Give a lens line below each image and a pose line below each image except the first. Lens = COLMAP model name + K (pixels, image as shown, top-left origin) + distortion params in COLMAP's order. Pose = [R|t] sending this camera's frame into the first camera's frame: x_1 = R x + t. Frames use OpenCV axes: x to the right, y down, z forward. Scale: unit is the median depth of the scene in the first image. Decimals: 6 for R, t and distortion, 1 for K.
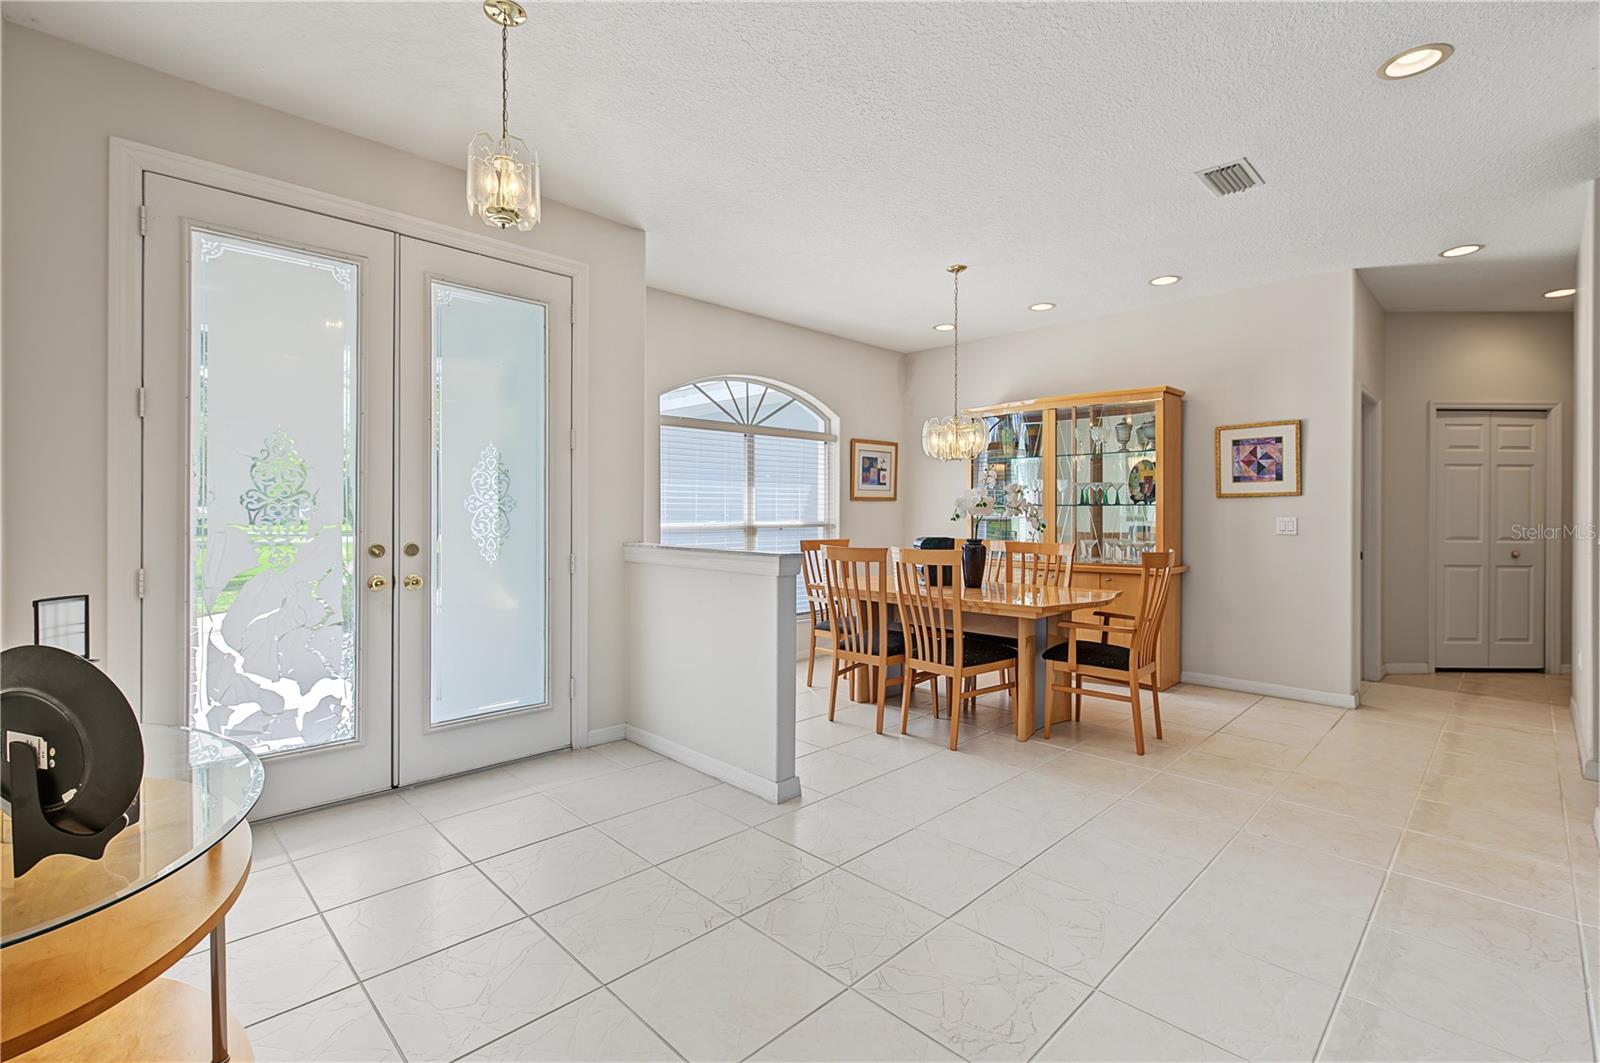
lens RADIAL K [[710.3, 0, 806.1], [0, 710.3, 519.5], [0, 0, 1]] dist [-0.010054, -0.000712]
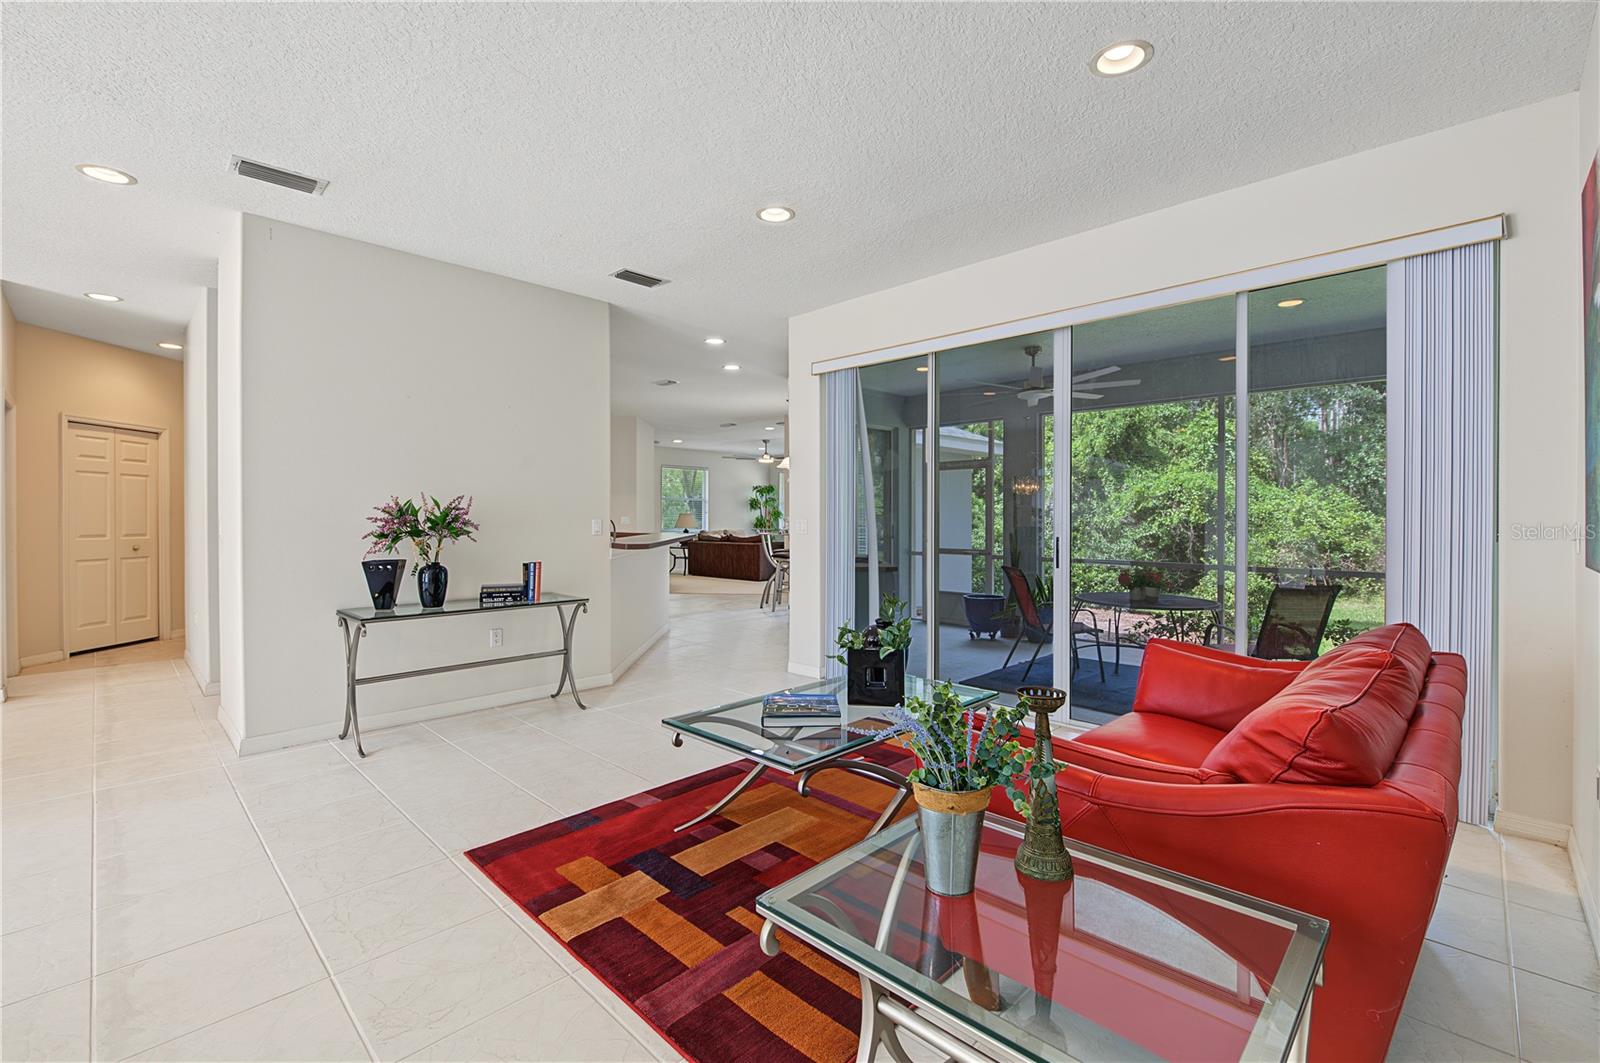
lens RADIAL K [[710.3, 0, 806.1], [0, 710.3, 519.5], [0, 0, 1]] dist [-0.010054, -0.000712]
pose [[-0.022503, -0.005188, 0.999733, -0.247255], [0.004186, 0.999977, 0.005283, -0.001421], [-0.999738, 0.004304, -0.022481, -0.144483]]
